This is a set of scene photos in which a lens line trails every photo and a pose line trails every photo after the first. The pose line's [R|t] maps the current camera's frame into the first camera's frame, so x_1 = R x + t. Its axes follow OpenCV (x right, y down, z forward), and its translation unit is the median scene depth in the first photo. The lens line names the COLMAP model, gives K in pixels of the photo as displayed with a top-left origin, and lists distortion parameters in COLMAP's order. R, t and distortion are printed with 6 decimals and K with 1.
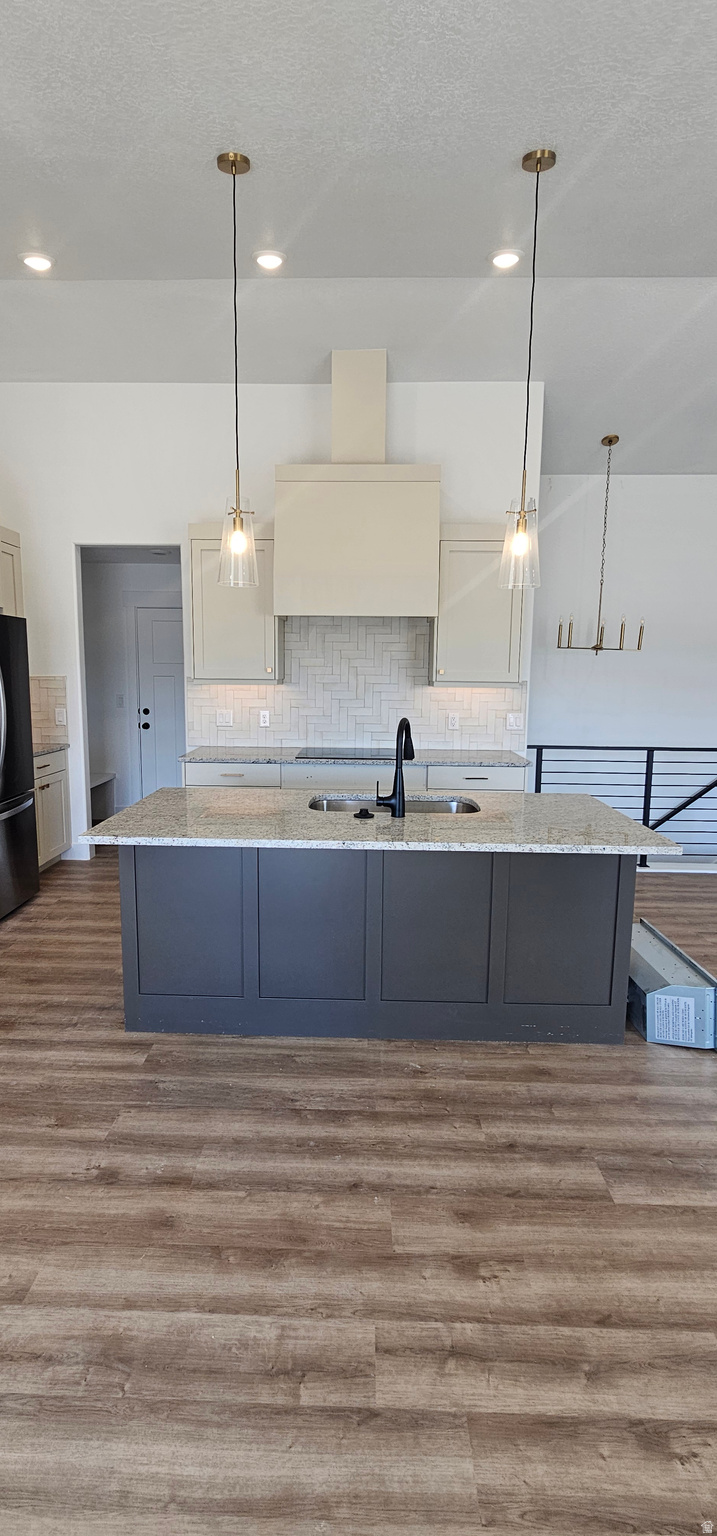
lens RADIAL K [[658.2, 0, 345.3], [0, 658.2, 759.0], [0, 0, 1]] dist [-0.008107, 0.004028]
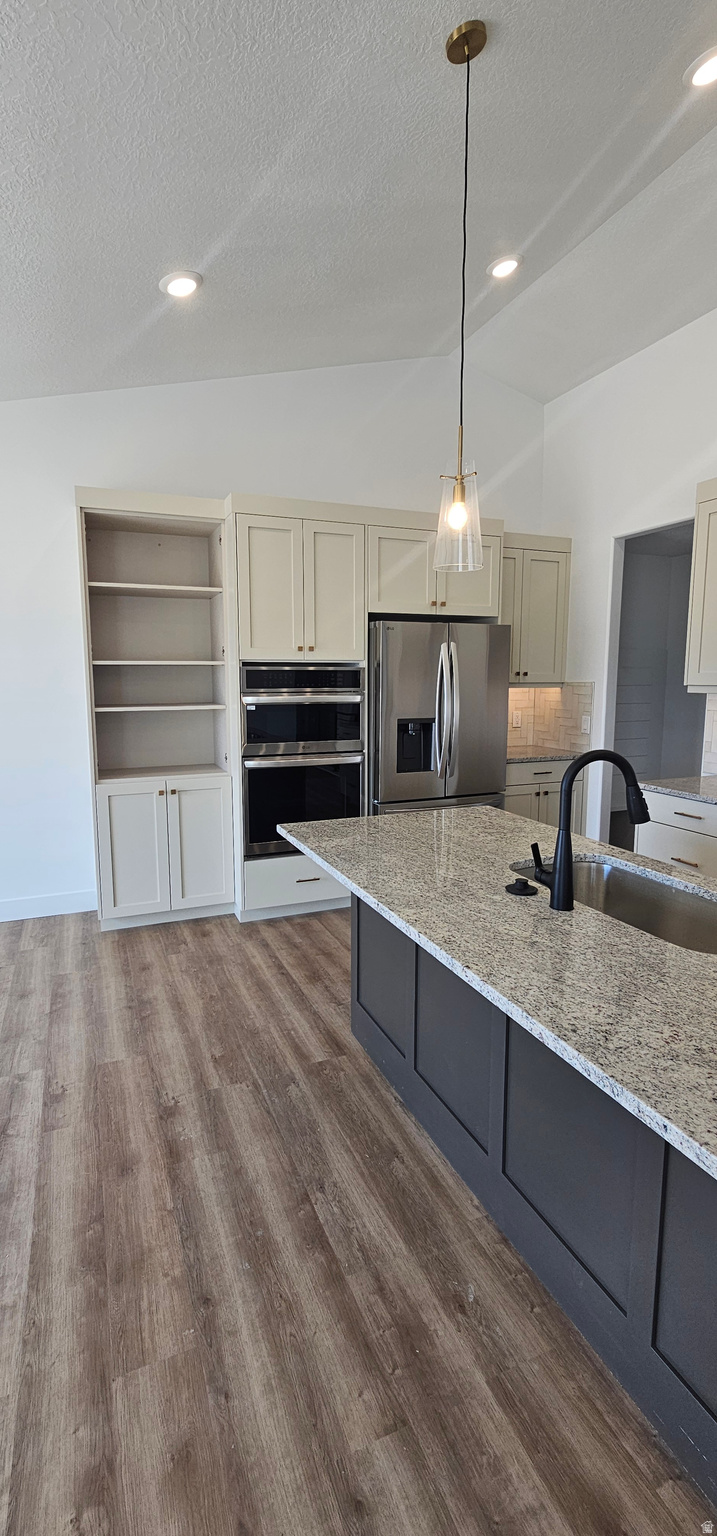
lens RADIAL K [[658.2, 0, 345.3], [0, 658.2, 759.0], [0, 0, 1]] dist [-0.008107, 0.004028]
pose [[0.404681, 0.110510, -0.907756, 0.672219], [-0.122188, 0.990304, 0.066088, -0.083391], [0.906258, 0.084172, 0.414260, 0.681455]]
